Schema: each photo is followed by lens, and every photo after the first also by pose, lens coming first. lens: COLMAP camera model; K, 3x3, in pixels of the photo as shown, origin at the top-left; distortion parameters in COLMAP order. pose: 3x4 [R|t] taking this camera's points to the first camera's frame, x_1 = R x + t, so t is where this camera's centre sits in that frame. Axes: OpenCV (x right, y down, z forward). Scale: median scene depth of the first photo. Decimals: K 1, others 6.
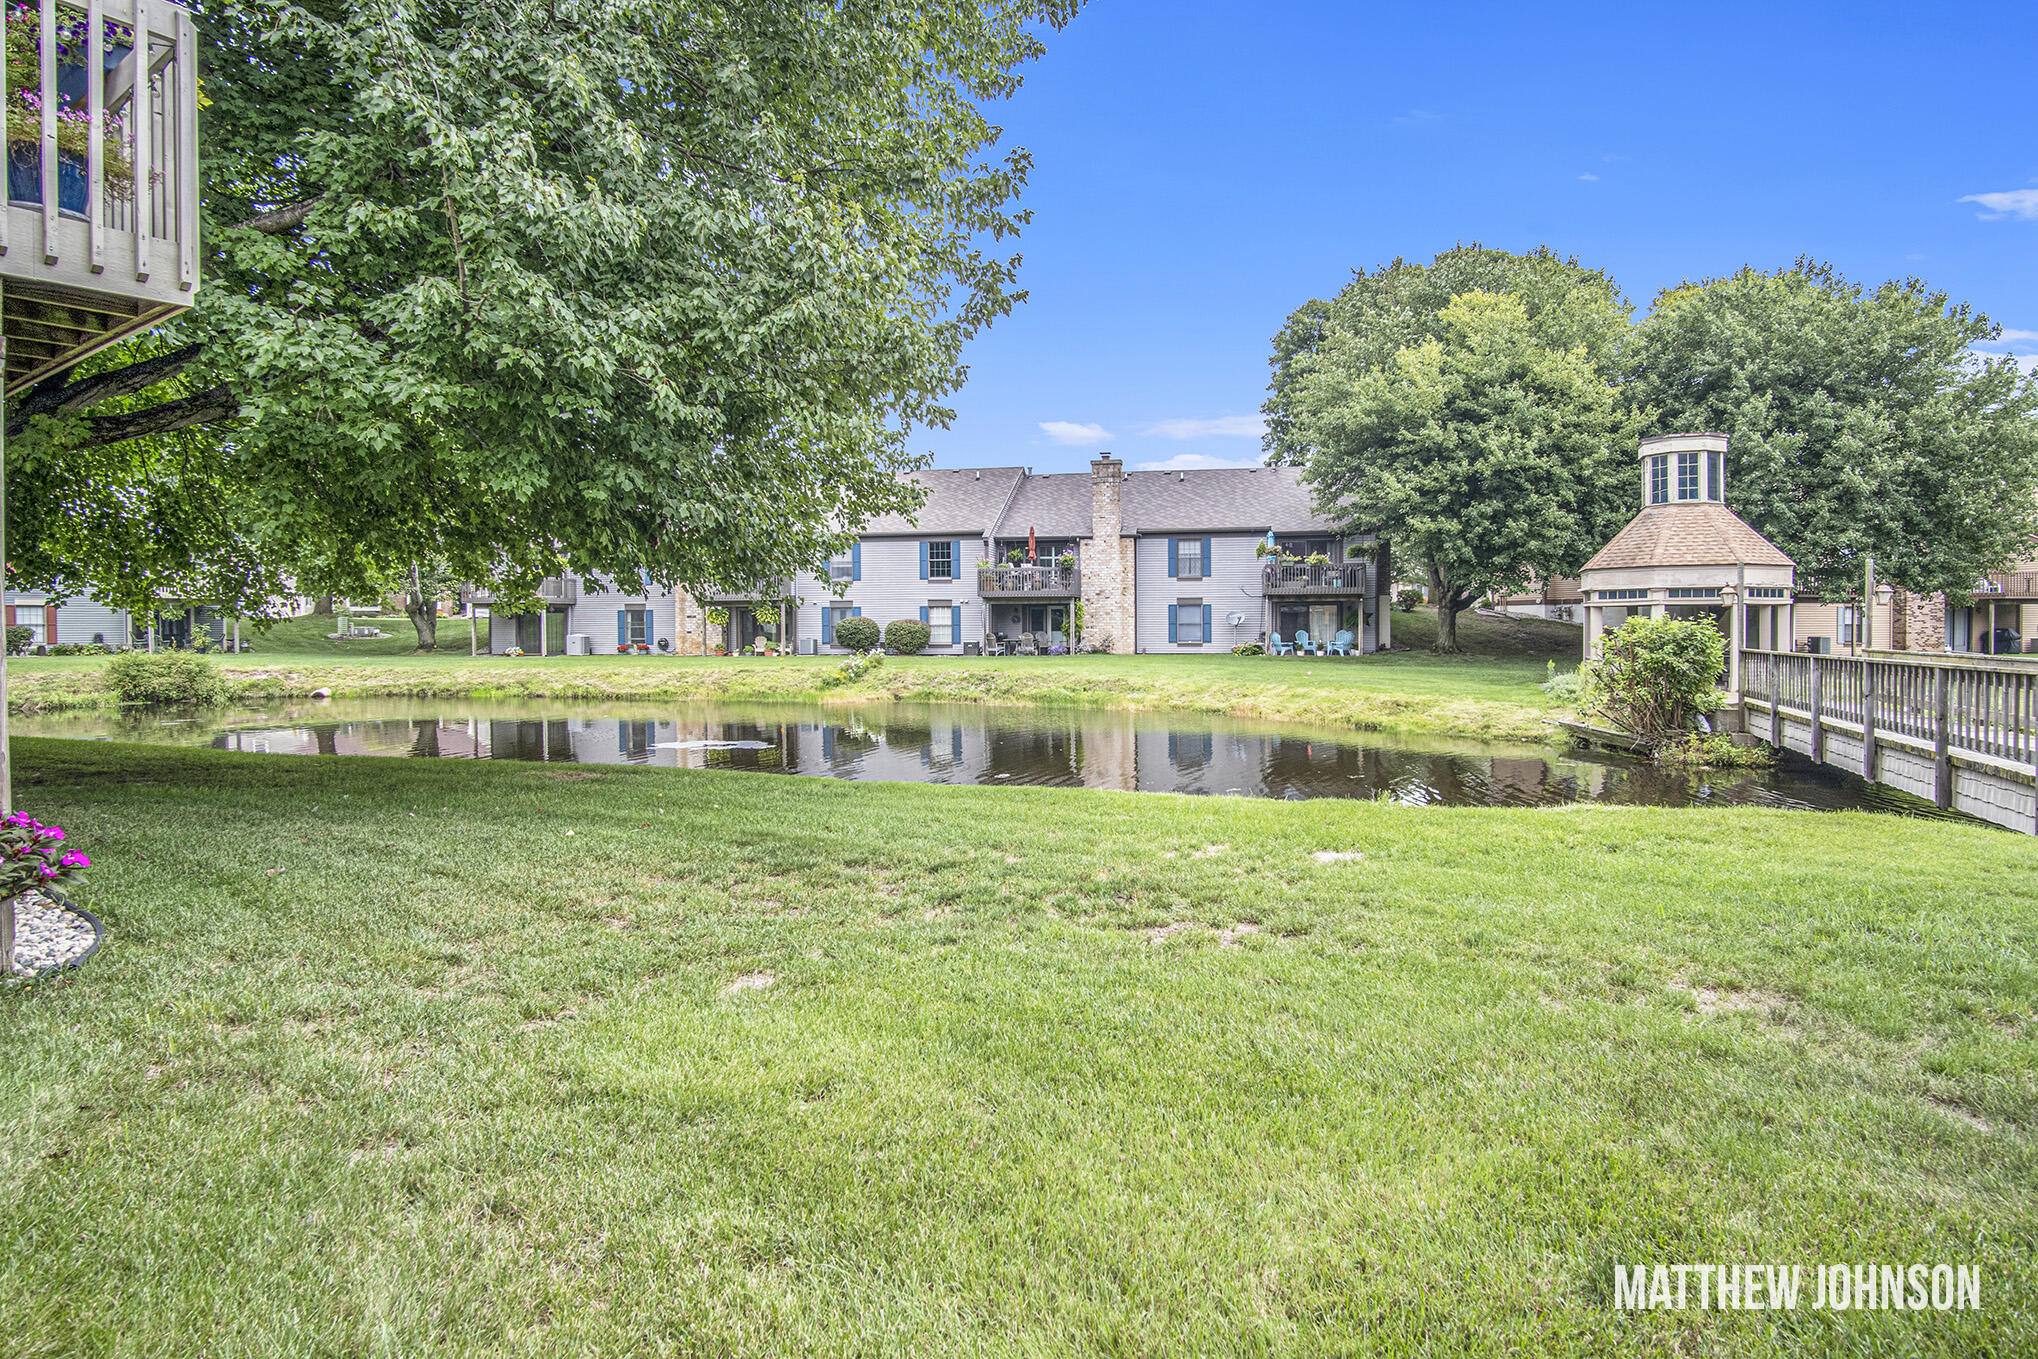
lens RADIAL K [[1138.3, 0, 1019.0], [0, 1138.3, 679.5], [0, 0, 1]] dist [-0.024153, -0.000406]
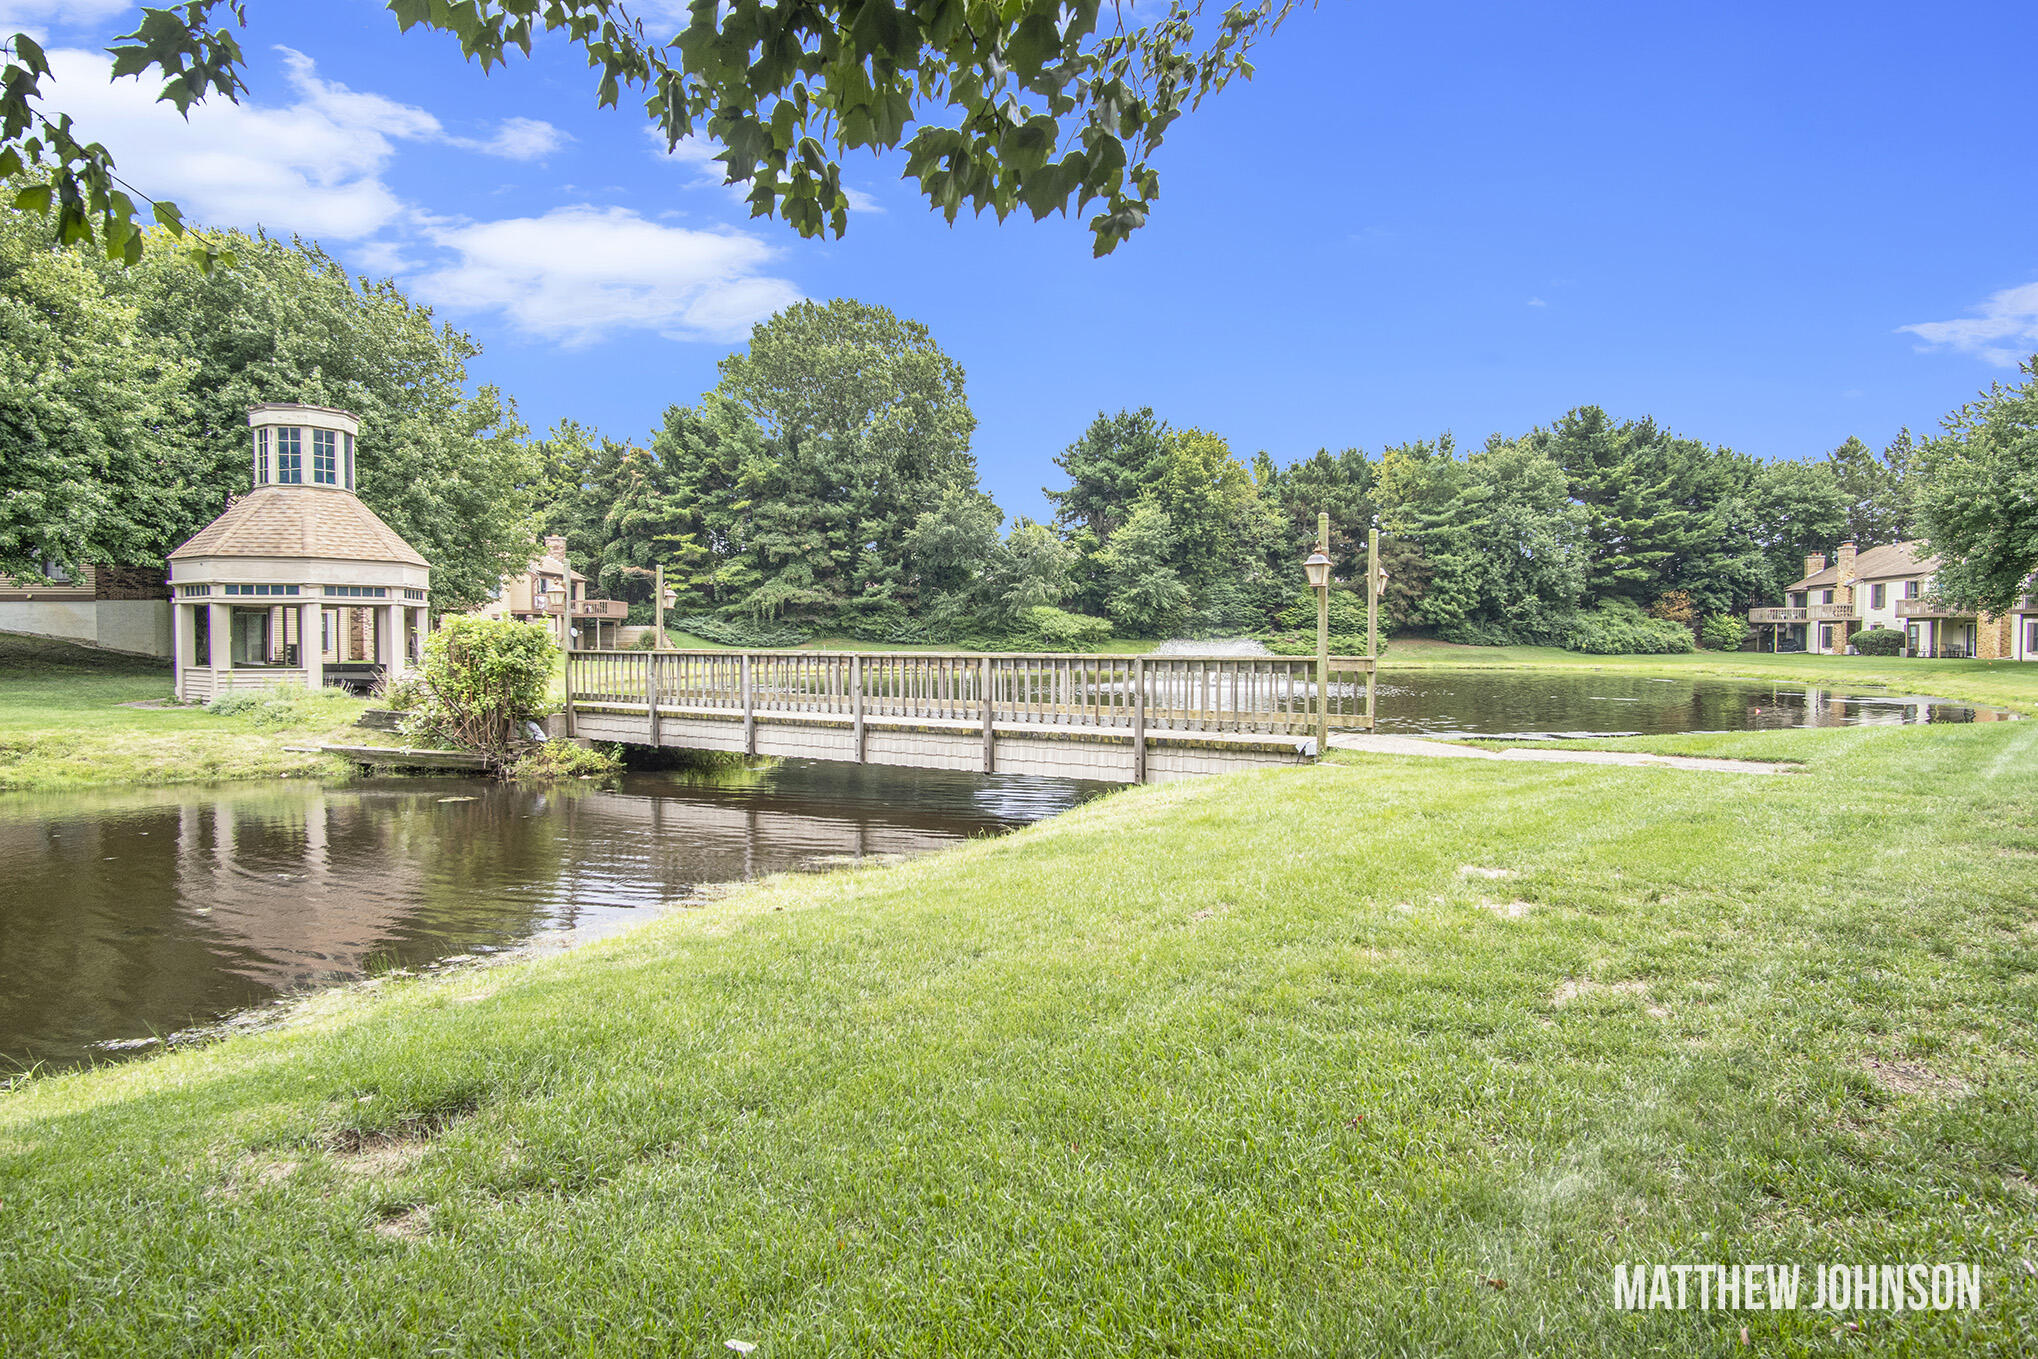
lens RADIAL K [[1138.3, 0, 1019.0], [0, 1138.3, 679.5], [0, 0, 1]] dist [-0.024153, -0.000406]
pose [[0.212489, -0.030351, 0.976692, -0.146895], [0.043676, 0.998814, 0.021536, -0.004093], [-0.976187, 0.038081, 0.213562, 0.298921]]
